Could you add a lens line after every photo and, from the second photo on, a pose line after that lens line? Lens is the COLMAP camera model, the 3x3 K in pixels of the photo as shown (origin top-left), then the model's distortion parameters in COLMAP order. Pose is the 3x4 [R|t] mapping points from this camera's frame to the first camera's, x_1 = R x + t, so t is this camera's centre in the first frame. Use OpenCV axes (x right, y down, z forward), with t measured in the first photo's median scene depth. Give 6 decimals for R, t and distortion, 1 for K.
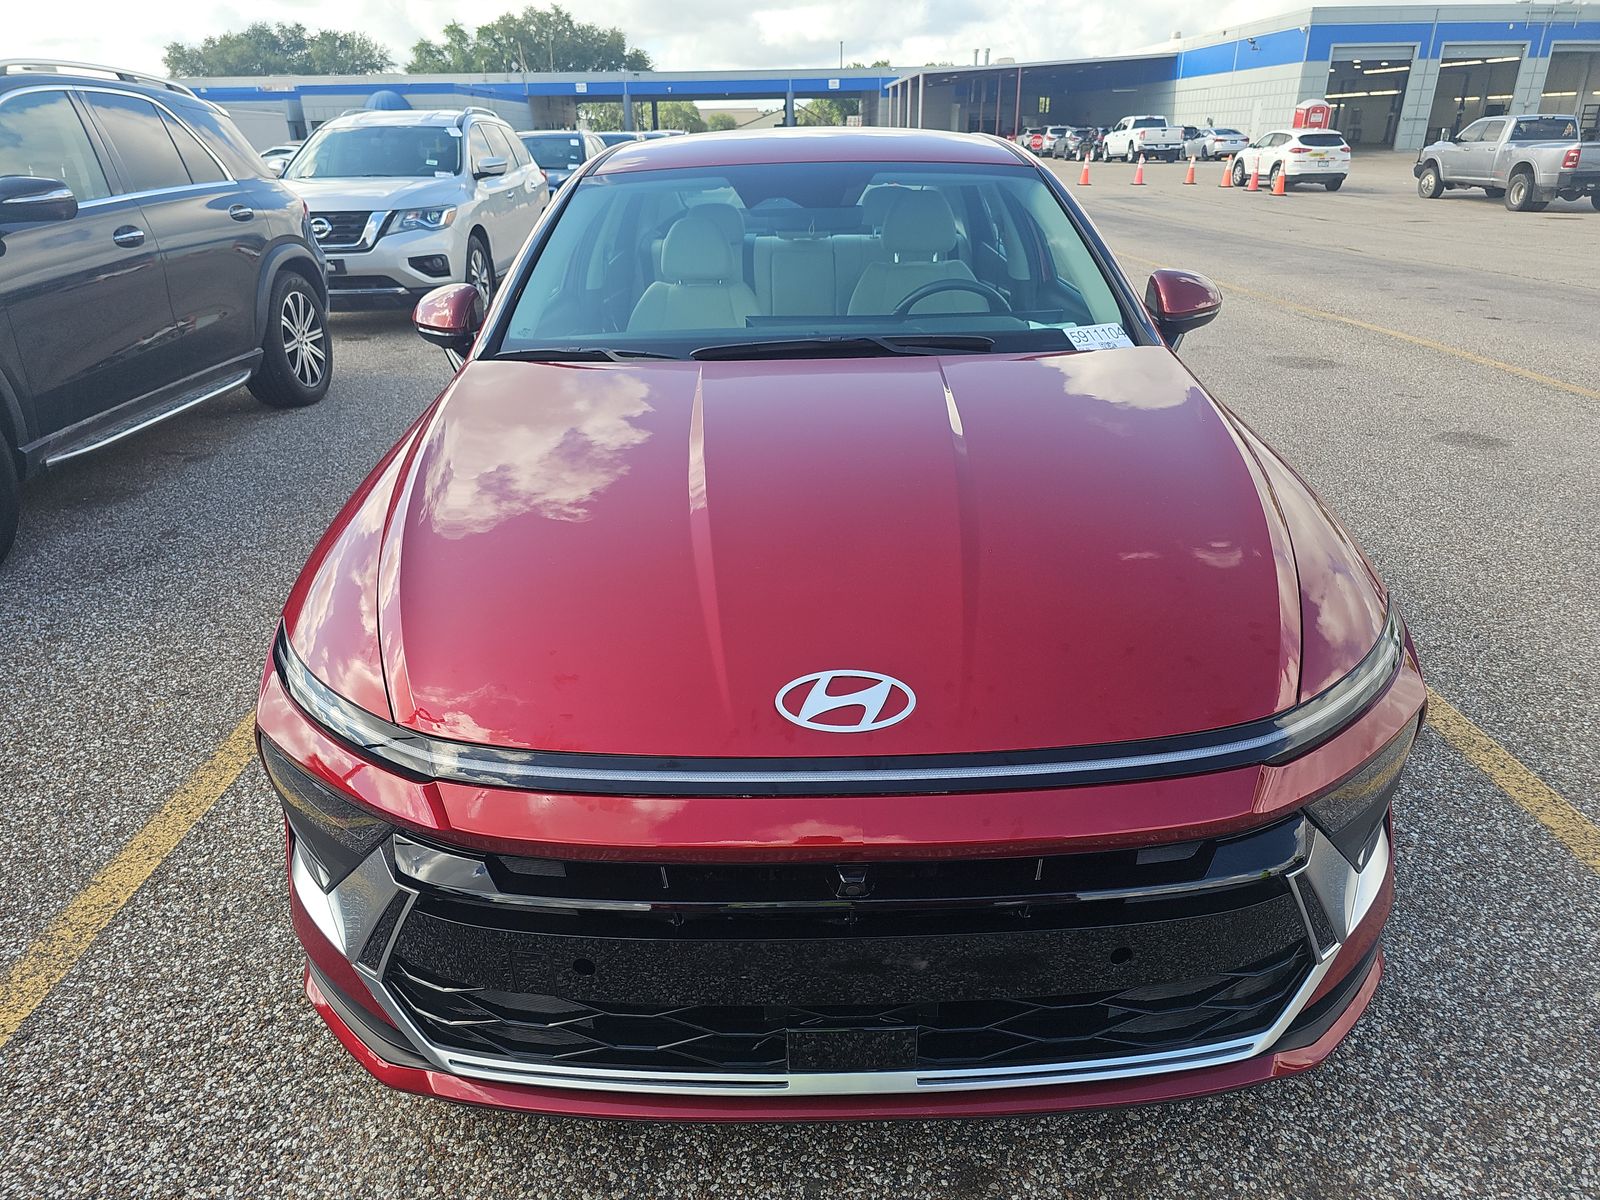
lens RADIAL K [[1107.7, 0, 796.8], [0, 1107.7, 605.2], [0, 0, 1]] dist [0.041672, -0.037925]
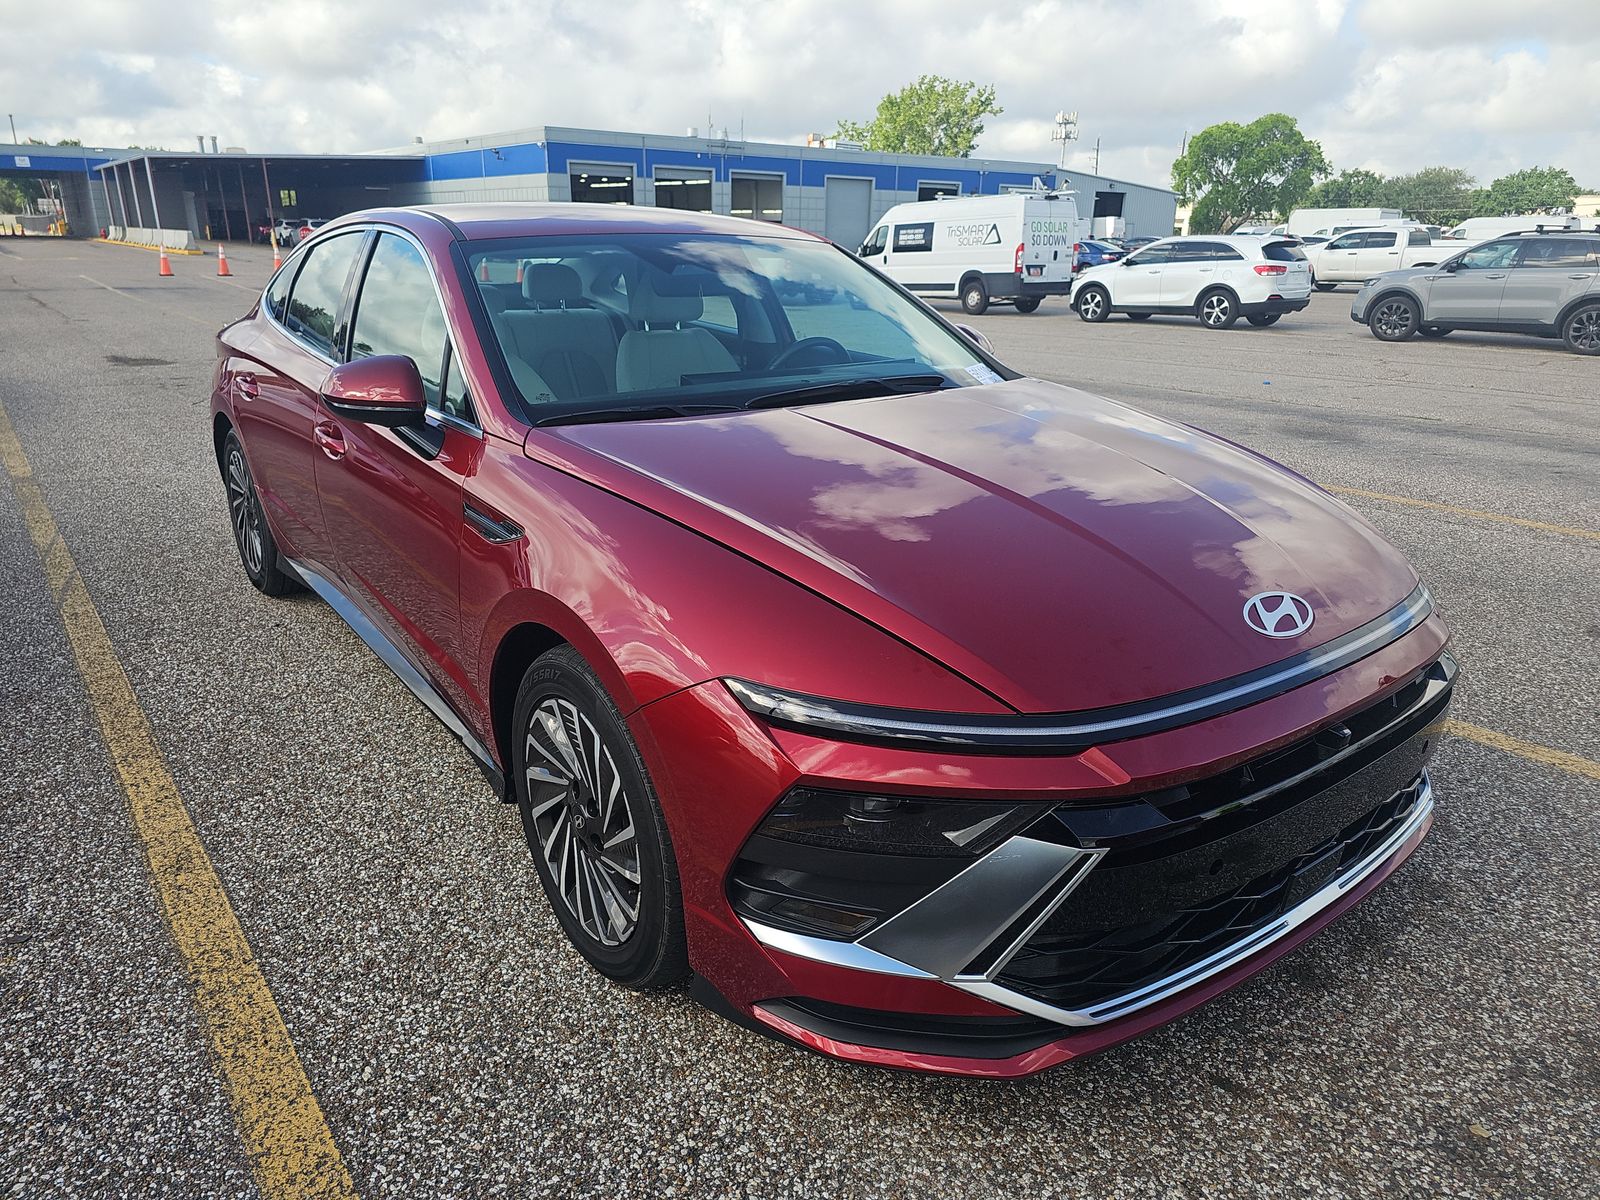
lens RADIAL K [[1107.7, 0, 796.8], [0, 1107.7, 605.2], [0, 0, 1]] dist [0.041672, -0.037925]
pose [[0.788904, -0.169156, 0.590777, -0.054008], [0.215151, 0.976551, -0.007691, -0.001743], [-0.575622, 0.133173, 0.806798, 0.011455]]
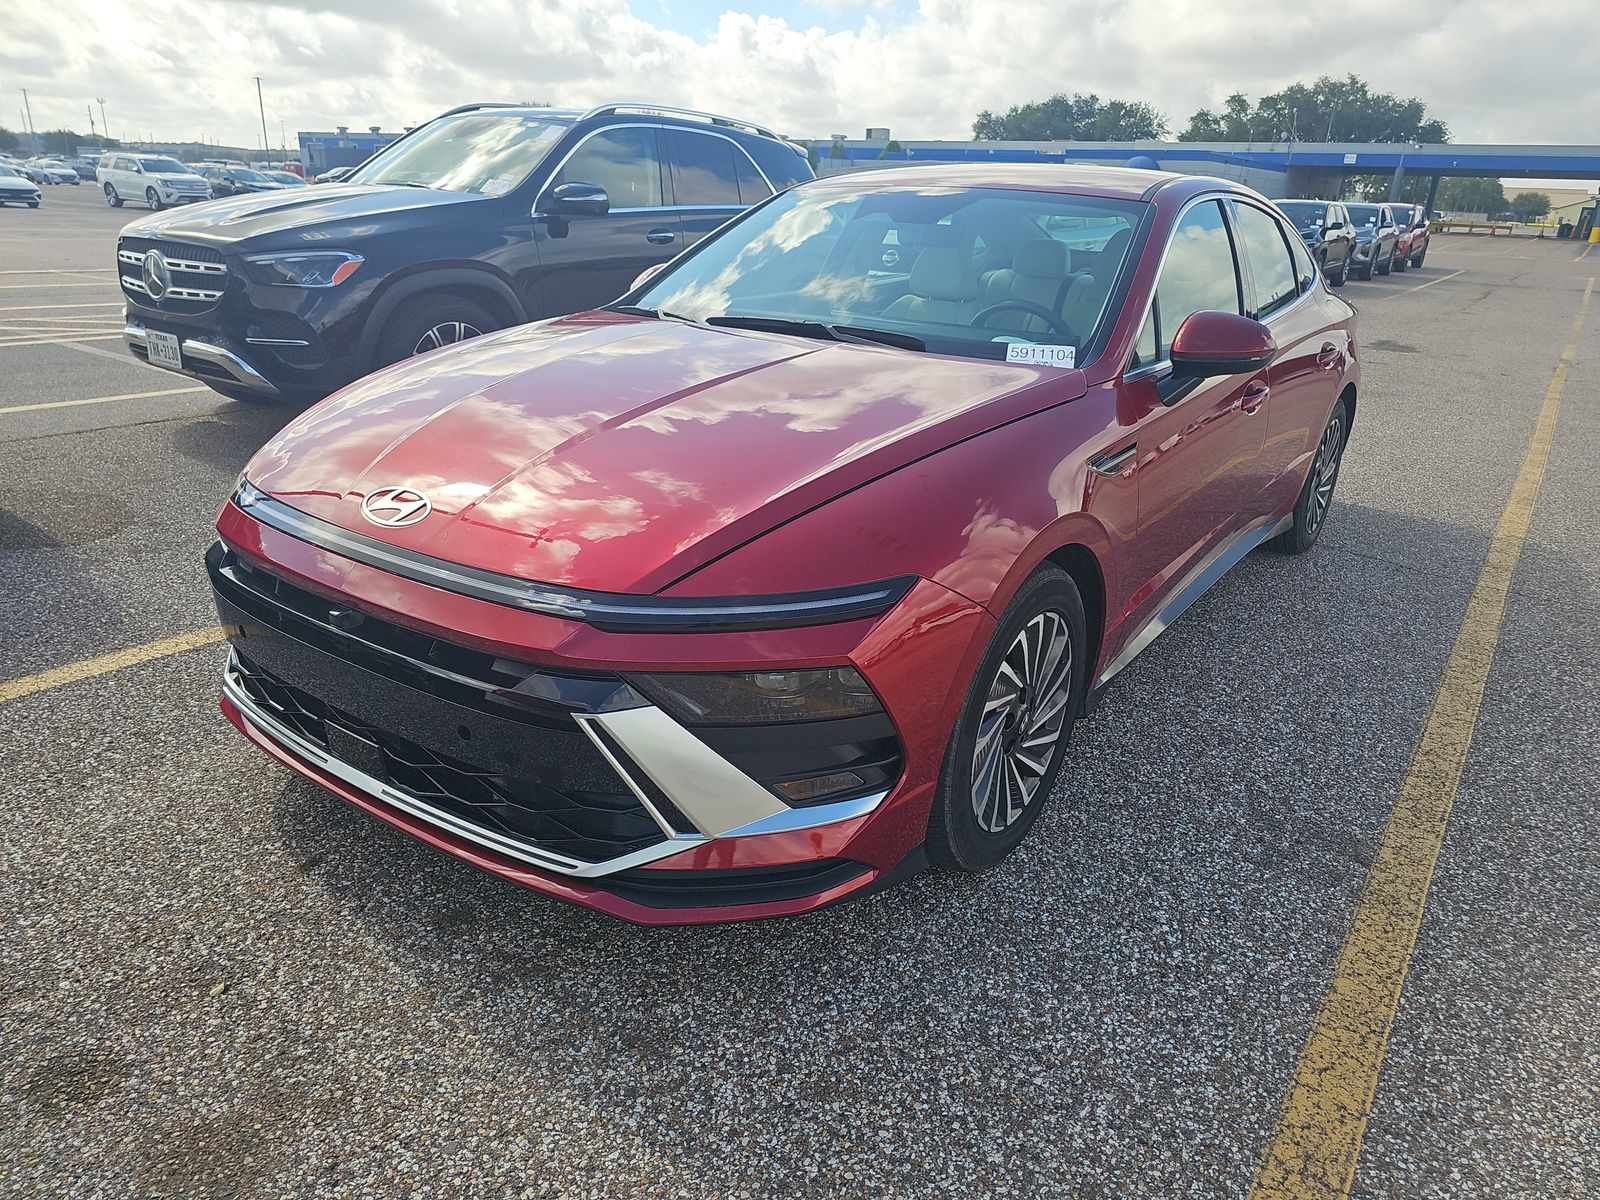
lens RADIAL K [[1107.7, 0, 796.8], [0, 1107.7, 605.2], [0, 0, 1]] dist [0.041672, -0.037925]
pose [[0.798482, 0.253838, -0.545887, 0.057226], [-0.282092, 0.958812, 0.033225, 0.000734], [0.531837, 0.127461, 0.837199, 0.004211]]
